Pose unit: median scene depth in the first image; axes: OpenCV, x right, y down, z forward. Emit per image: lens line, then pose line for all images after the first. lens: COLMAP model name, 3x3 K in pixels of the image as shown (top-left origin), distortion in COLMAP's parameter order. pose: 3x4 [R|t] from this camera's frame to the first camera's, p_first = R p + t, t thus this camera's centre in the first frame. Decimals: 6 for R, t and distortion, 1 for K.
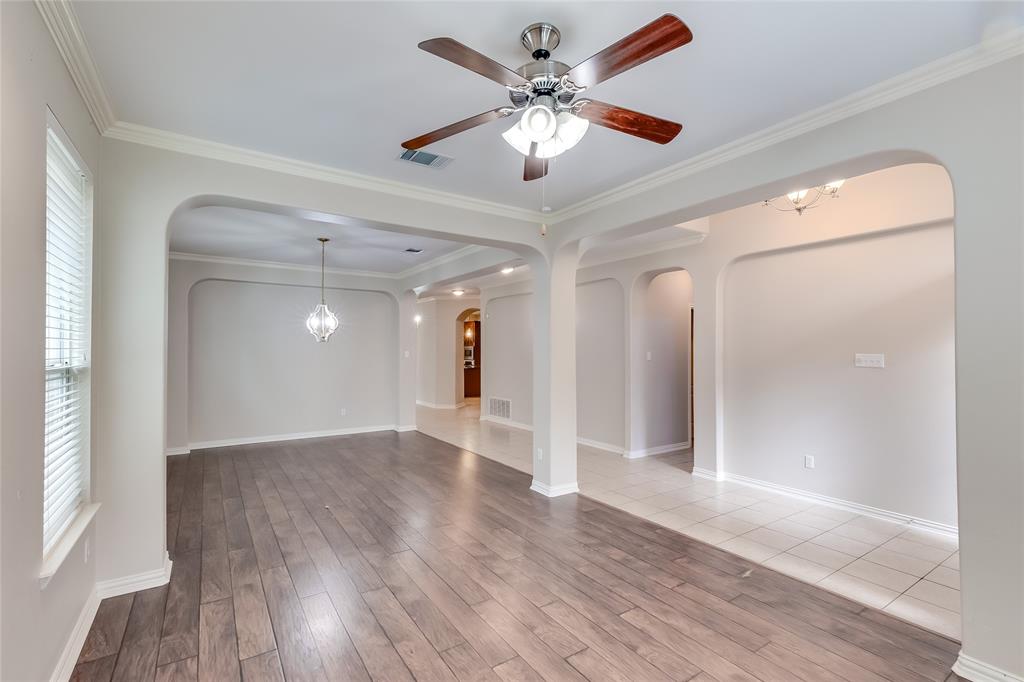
lens RADIAL K [[460.7, 0, 513.5], [0, 460.7, 342.0], [0, 0, 1]] dist [0.001959, 0.000024]
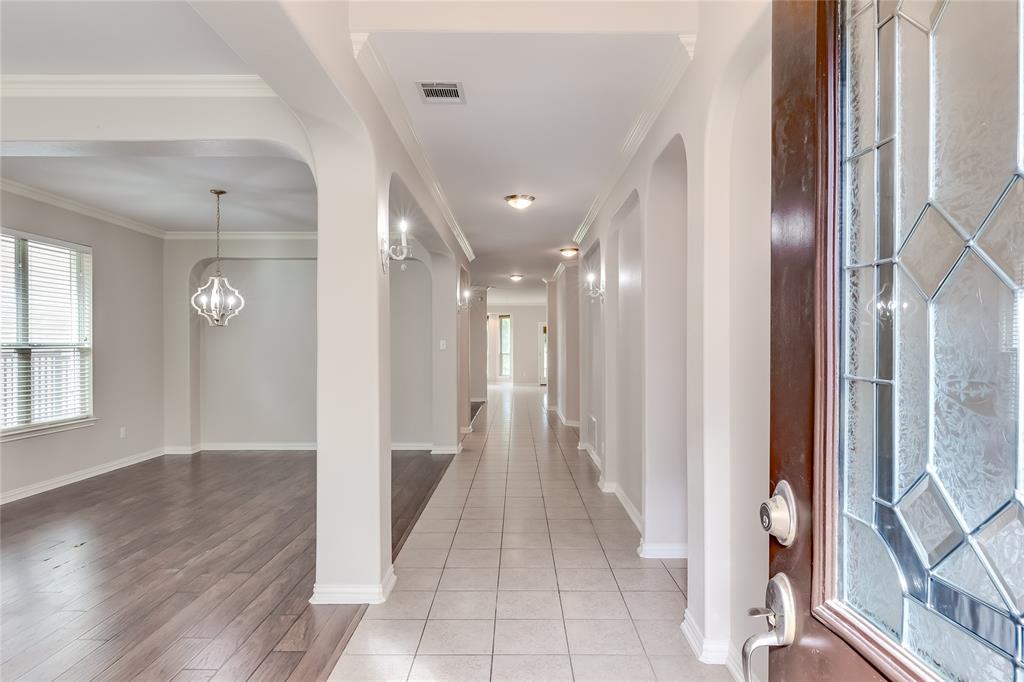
lens RADIAL K [[594.2, 0, 512.0], [0, 594.2, 341.0], [0, 0, 1]] dist [-0.010347, -0.001154]
pose [[0.829878, -0.004630, -0.557925, 0.337927], [0.010625, 0.999915, 0.007506, 0.014473], [0.557843, -0.012157, 0.829857, 0.288203]]
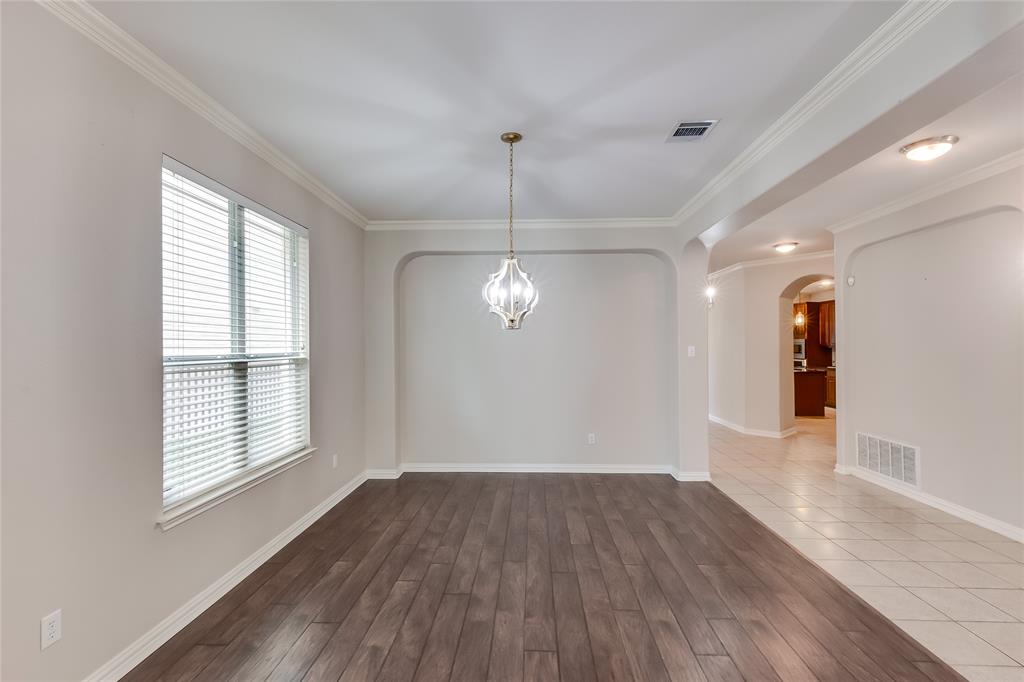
lens RADIAL K [[460.7, 0, 513.5], [0, 460.7, 342.0], [0, 0, 1]] dist [0.001959, 0.000024]
pose [[0.807598, -0.007472, -0.589686, -0.062001], [0.013415, 0.999894, 0.005702, 0.007486], [0.589581, -0.012515, 0.807612, 0.359093]]
